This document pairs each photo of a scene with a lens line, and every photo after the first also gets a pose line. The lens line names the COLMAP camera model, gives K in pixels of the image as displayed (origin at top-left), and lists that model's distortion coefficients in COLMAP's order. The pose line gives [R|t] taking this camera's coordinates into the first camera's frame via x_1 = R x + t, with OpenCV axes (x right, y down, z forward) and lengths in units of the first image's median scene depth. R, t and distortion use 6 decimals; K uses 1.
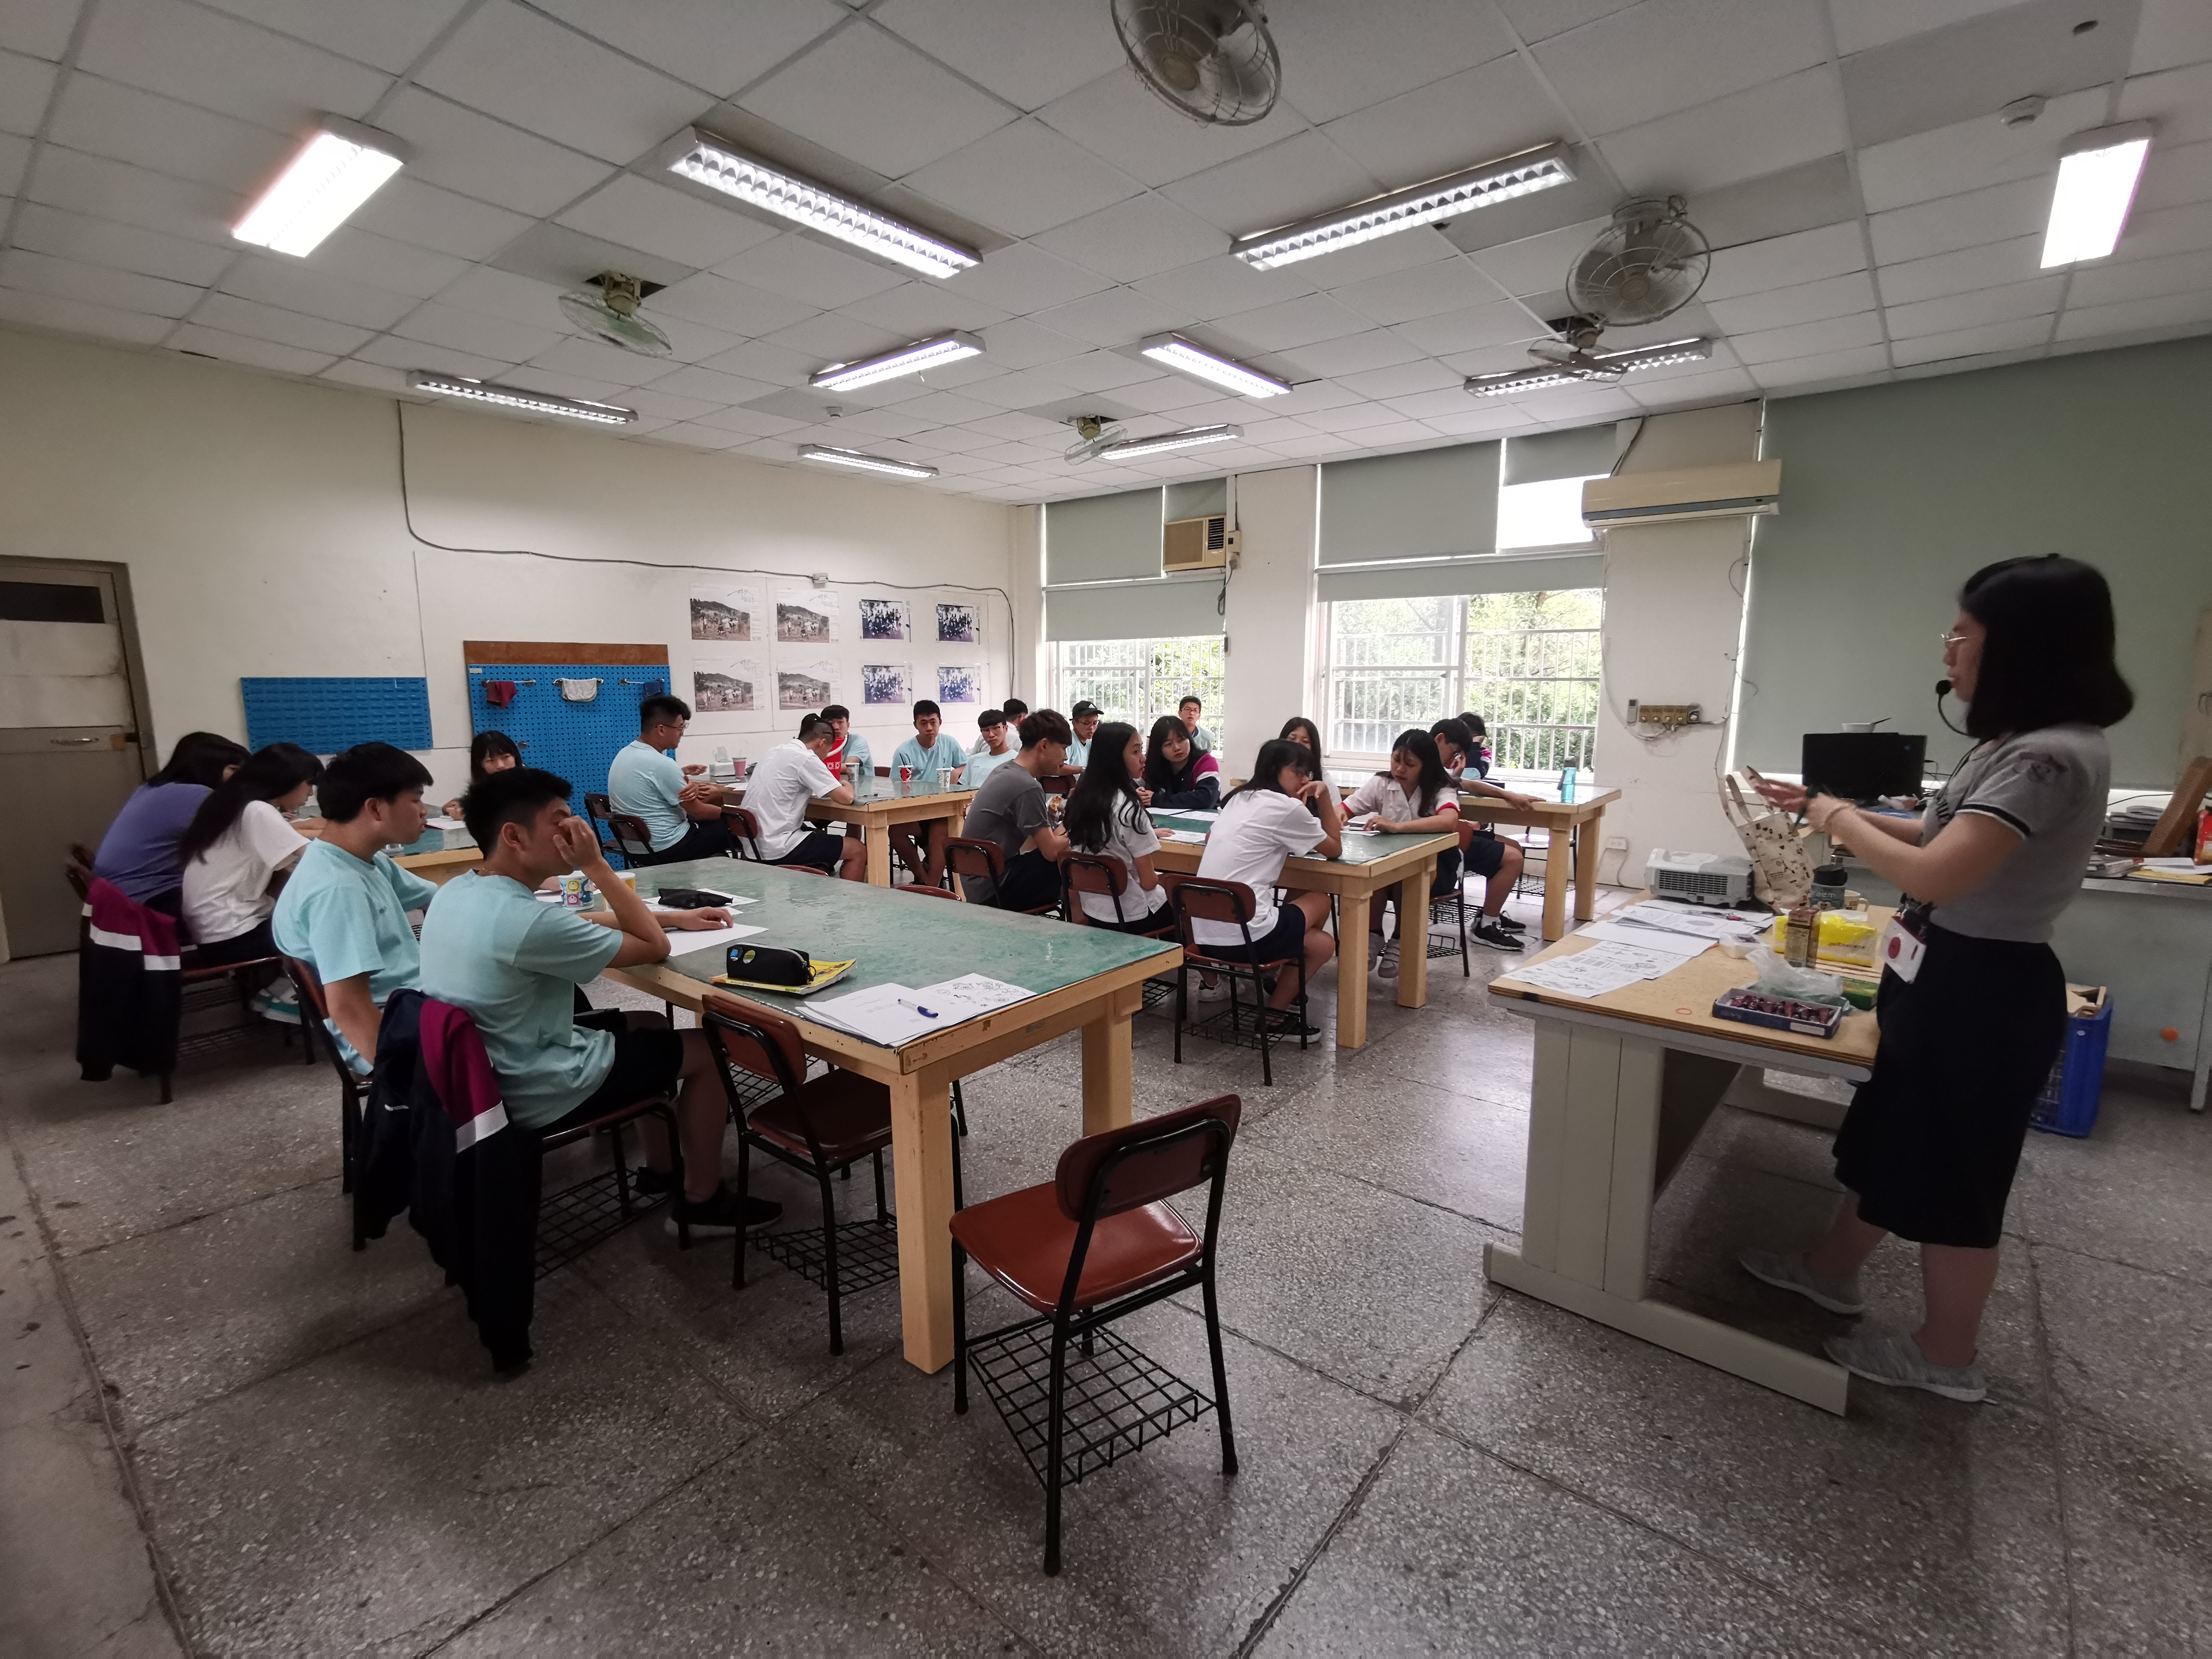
lens RADIAL K [[1025.5, 0, 1098.6], [0, 1025.5, 813.8], [0, 0, 1]] dist [0.003957, 0.001704]
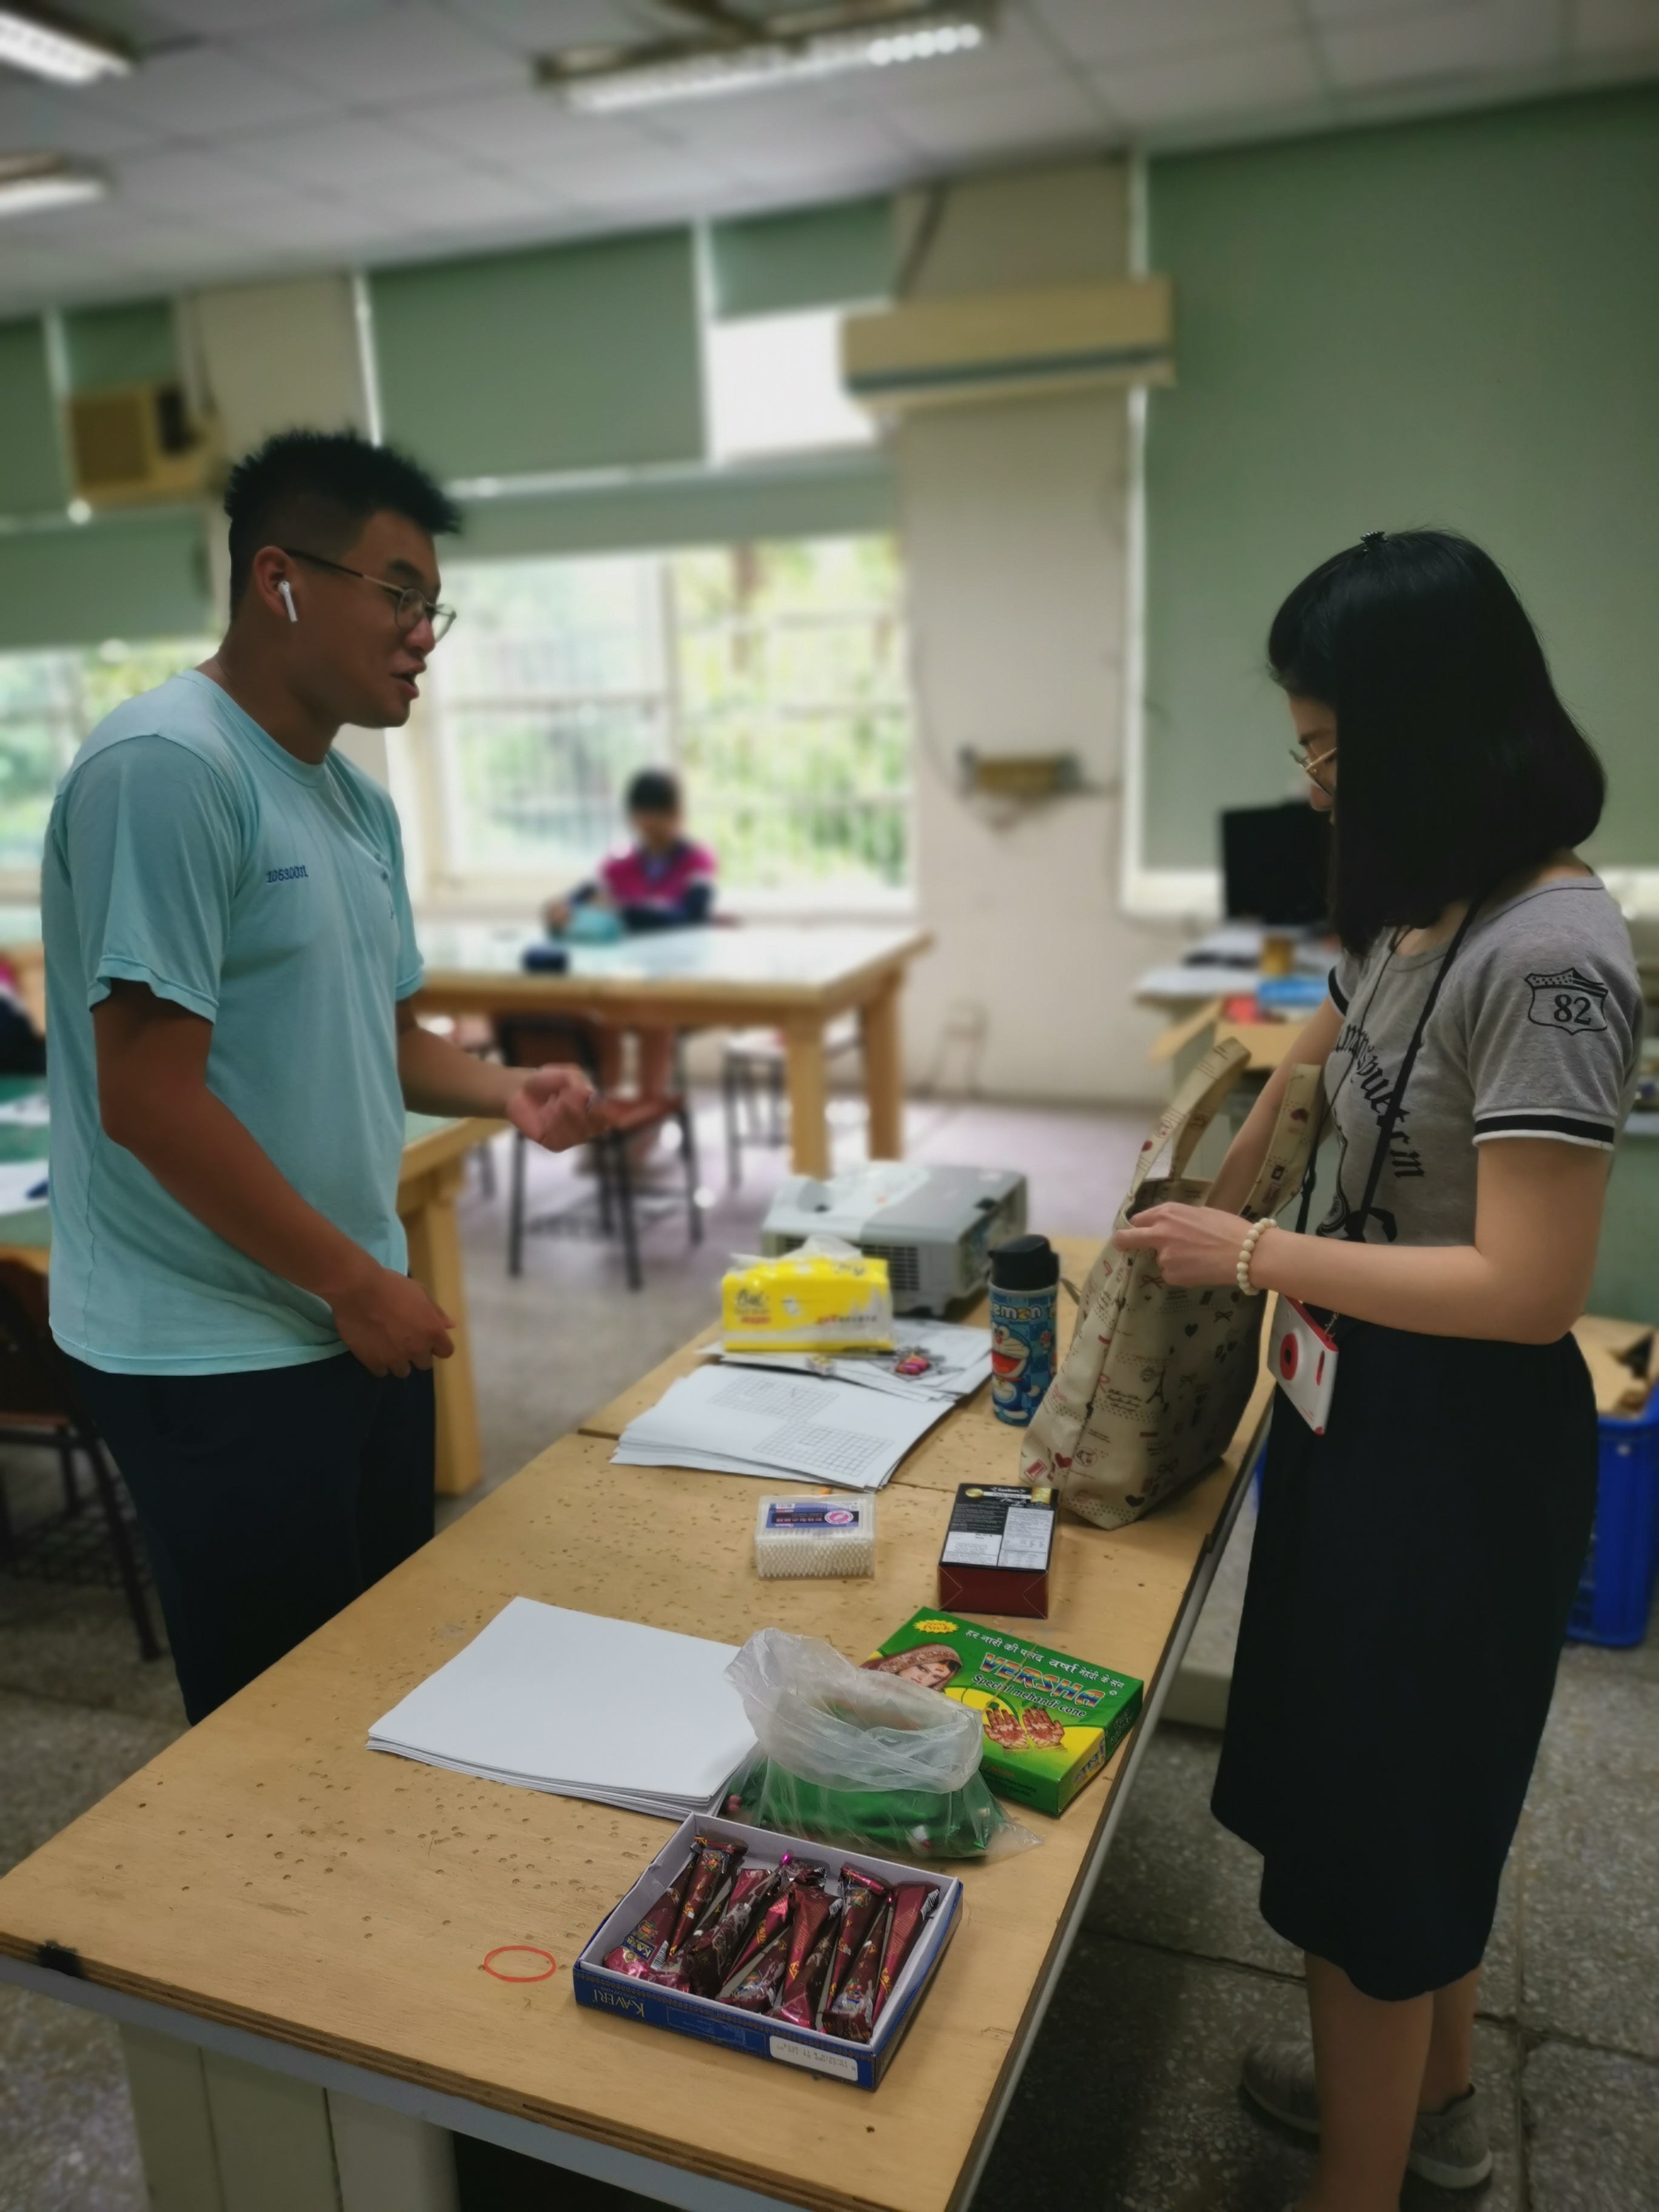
lens RADIAL K [[1717.6, 0, 830.8], [0, 1717.6, 1117.5], [0, 0, 1]] dist [0.010414, 0.009933]
pose [[0.949565, -0.115852, 0.291385, 0.175387], [0.082635, 0.988852, 0.123867, -0.039575], [-0.302487, -0.093541, 0.948552, 0.163968]]
